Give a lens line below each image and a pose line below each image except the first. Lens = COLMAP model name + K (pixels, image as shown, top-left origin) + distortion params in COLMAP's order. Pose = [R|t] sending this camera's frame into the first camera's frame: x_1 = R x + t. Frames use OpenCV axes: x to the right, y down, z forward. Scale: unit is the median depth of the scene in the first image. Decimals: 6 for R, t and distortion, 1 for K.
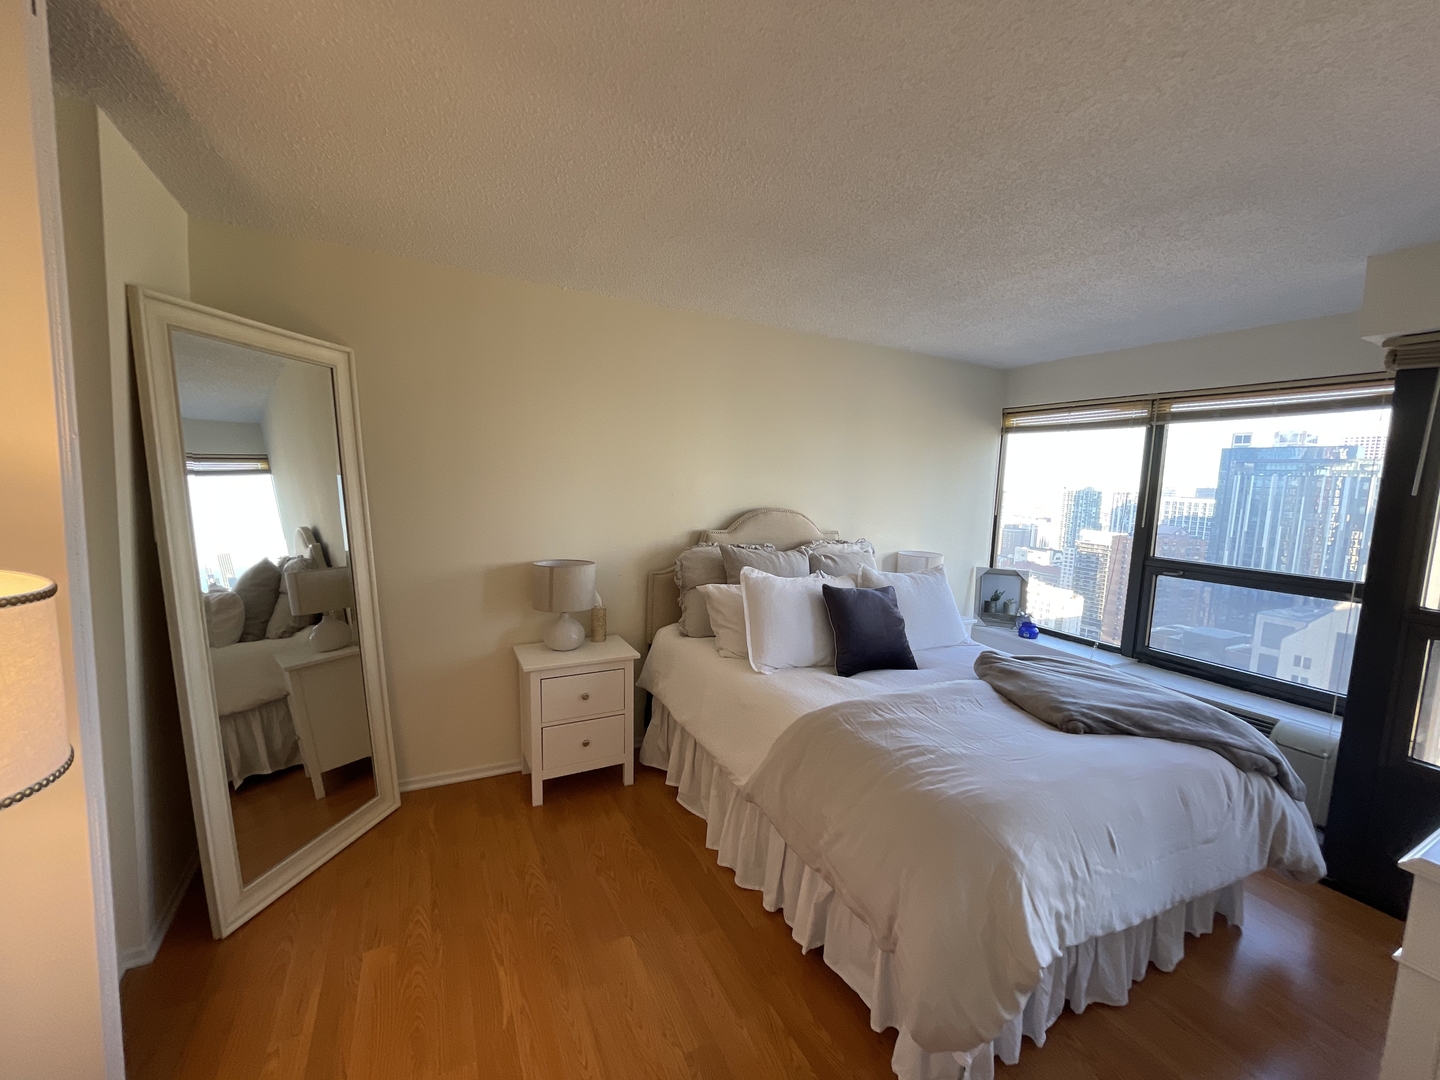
lens RADIAL K [[582.5, 0, 720.0], [0, 582.5, 540.0], [0, 0, 1]] dist [-0.002216, -0.000251]
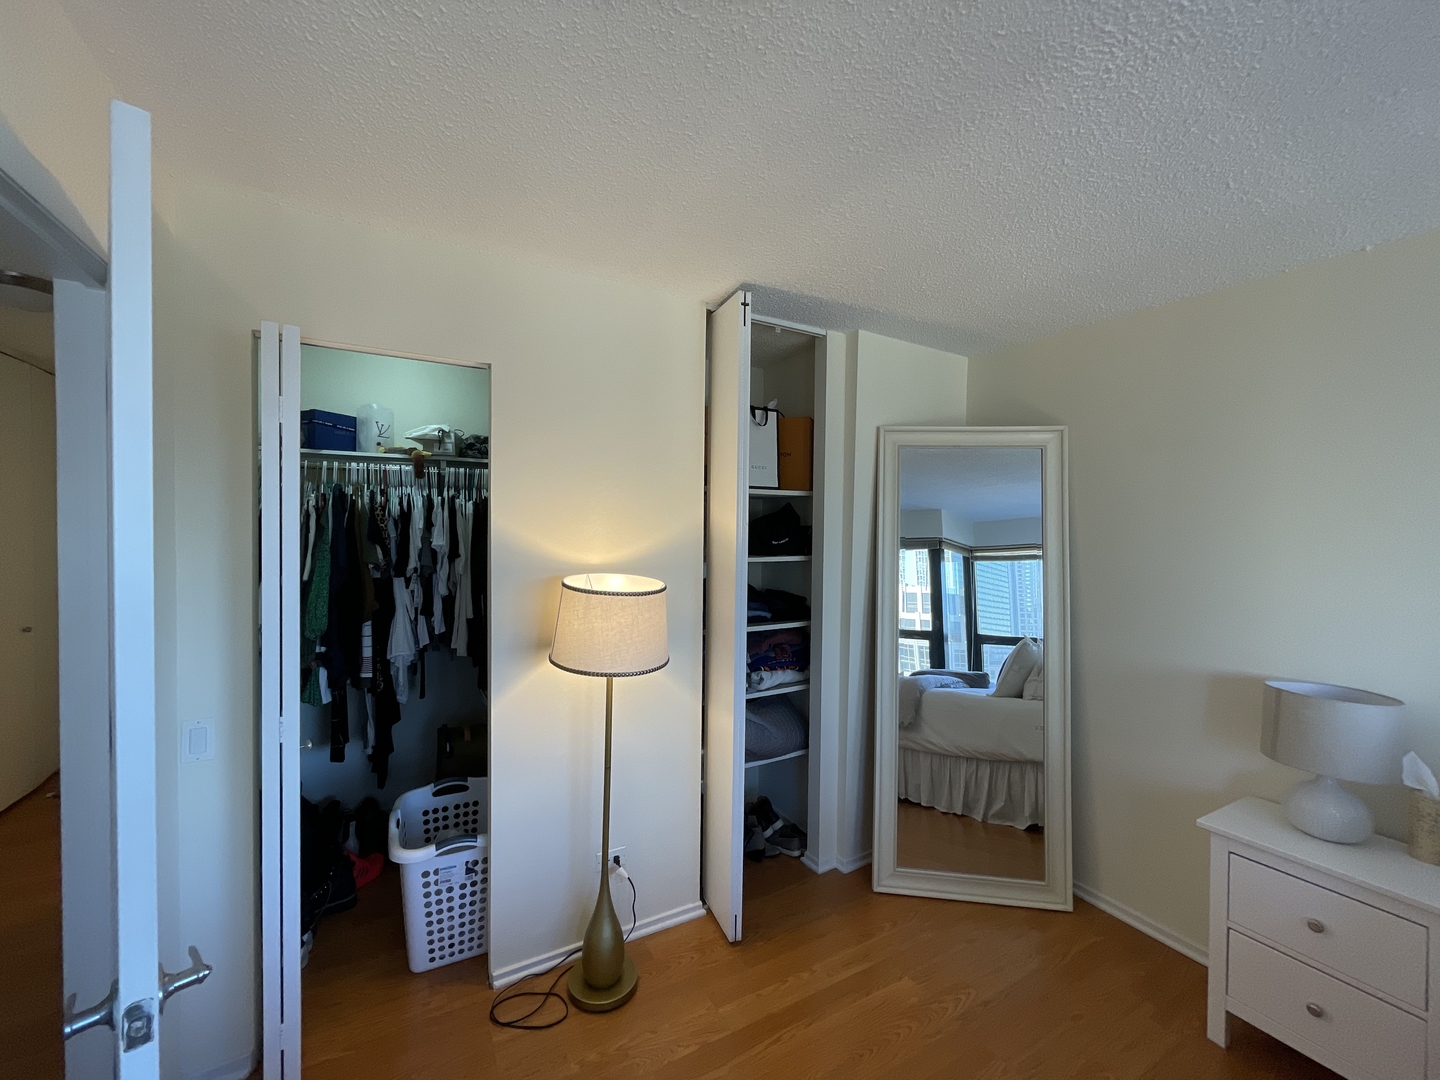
lens RADIAL K [[582.5, 0, 720.0], [0, 582.5, 540.0], [0, 0, 1]] dist [-0.002216, -0.000251]
pose [[0.044229, -0.019682, -0.998828, 0.456763], [-0.123777, 0.991994, -0.025028, -0.034713], [0.991324, 0.124739, 0.041439, 0.472646]]
